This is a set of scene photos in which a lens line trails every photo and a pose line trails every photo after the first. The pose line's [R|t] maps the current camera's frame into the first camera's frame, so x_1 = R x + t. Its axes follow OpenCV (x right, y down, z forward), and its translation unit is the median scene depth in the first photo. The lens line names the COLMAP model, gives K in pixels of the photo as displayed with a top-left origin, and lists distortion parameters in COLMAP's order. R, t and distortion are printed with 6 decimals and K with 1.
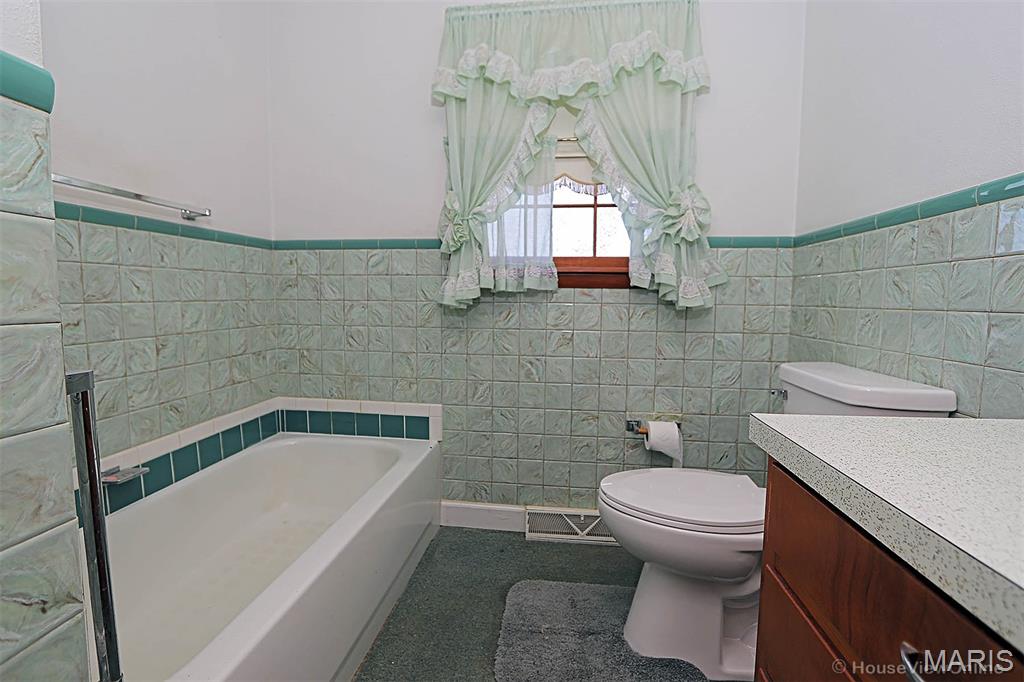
lens RADIAL K [[484.4, 0, 501.3], [0, 484.4, 336.7], [0, 0, 1]] dist [-0.019185, 0.002348]
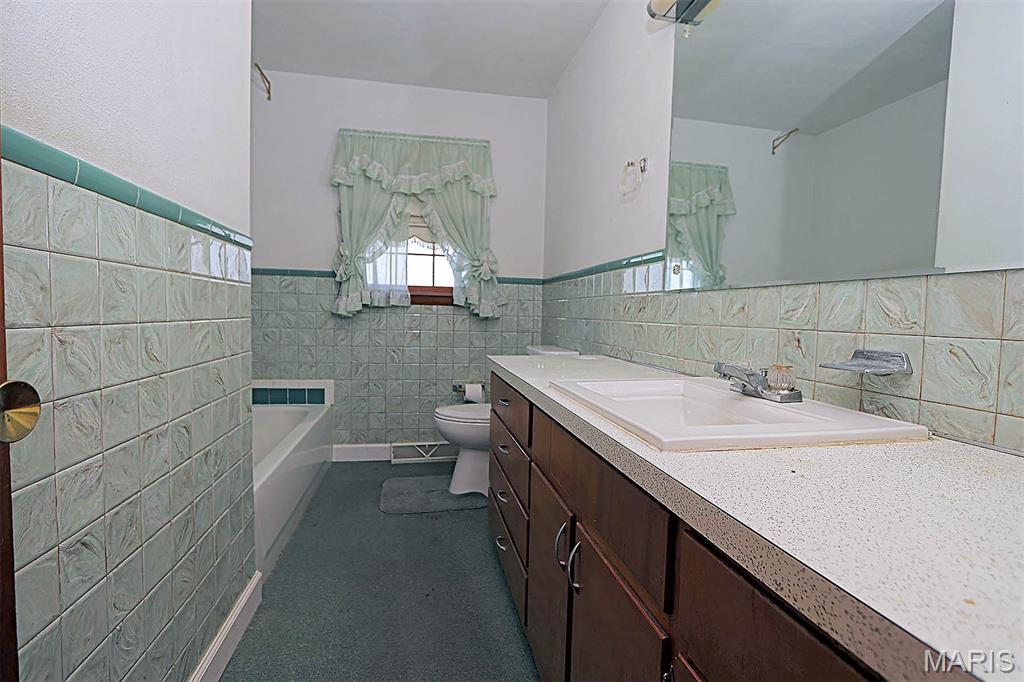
lens RADIAL K [[484.4, 0, 502.0], [0, 484.4, 338.7], [0, 0, 1]] dist [-0.019185, 0.002348]
pose [[0.951478, -0.003739, 0.307693, -0.095647], [0.009066, 0.999833, -0.015884, 0.043822], [-0.307582, 0.017903, 0.951353, -0.659142]]
